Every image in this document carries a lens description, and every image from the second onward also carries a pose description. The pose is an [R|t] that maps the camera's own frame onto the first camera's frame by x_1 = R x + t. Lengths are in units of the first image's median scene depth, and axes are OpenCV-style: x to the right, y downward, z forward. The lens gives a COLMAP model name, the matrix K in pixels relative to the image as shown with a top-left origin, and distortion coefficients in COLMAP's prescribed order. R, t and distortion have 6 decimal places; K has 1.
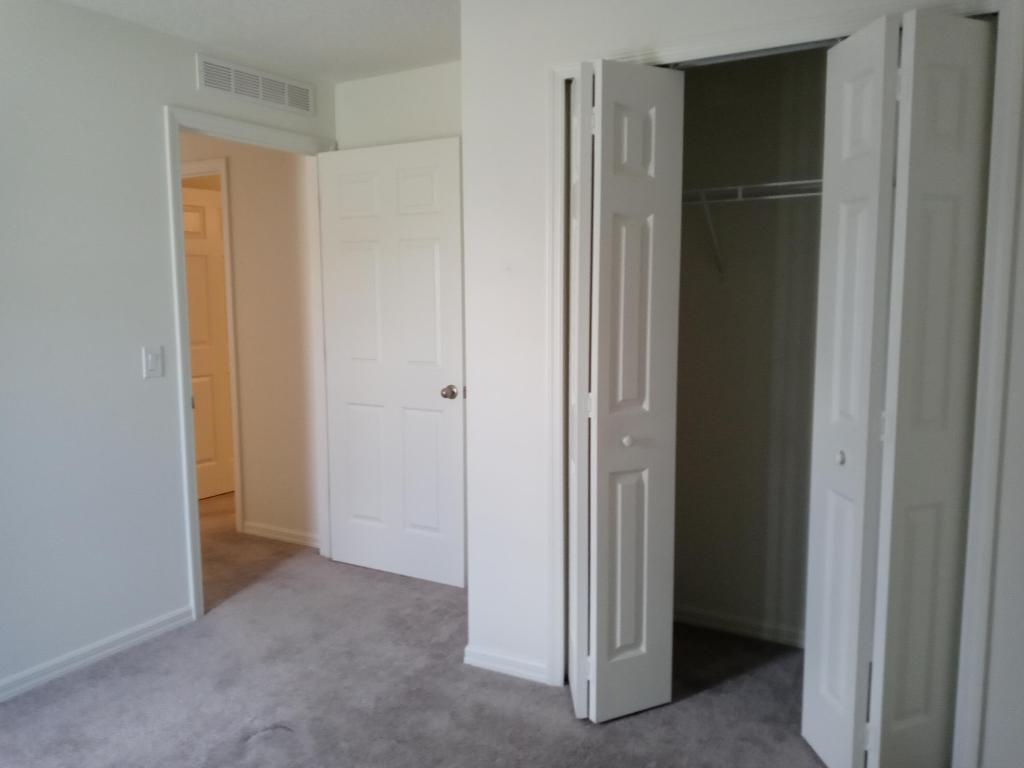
lens RADIAL K [[818.1, 0, 510.3], [0, 818.1, 384.5], [0, 0, 1]] dist [0.011907, -0.019923]
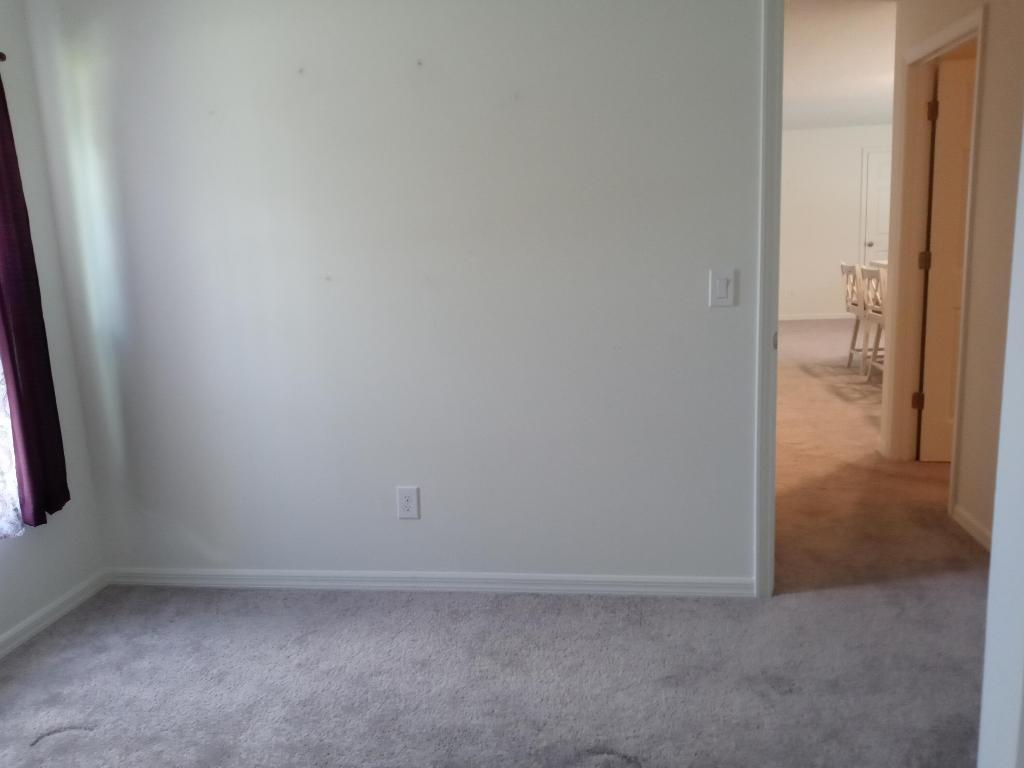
lens RADIAL K [[818.1, 0, 511.7], [0, 818.1, 382.7], [0, 0, 1]] dist [0.011907, -0.019923]
pose [[0.406206, 0.169639, -0.897897, 0.249777], [-0.073407, 0.985499, 0.152981, -0.044309], [0.910828, 0.003770, 0.412768, 0.446131]]
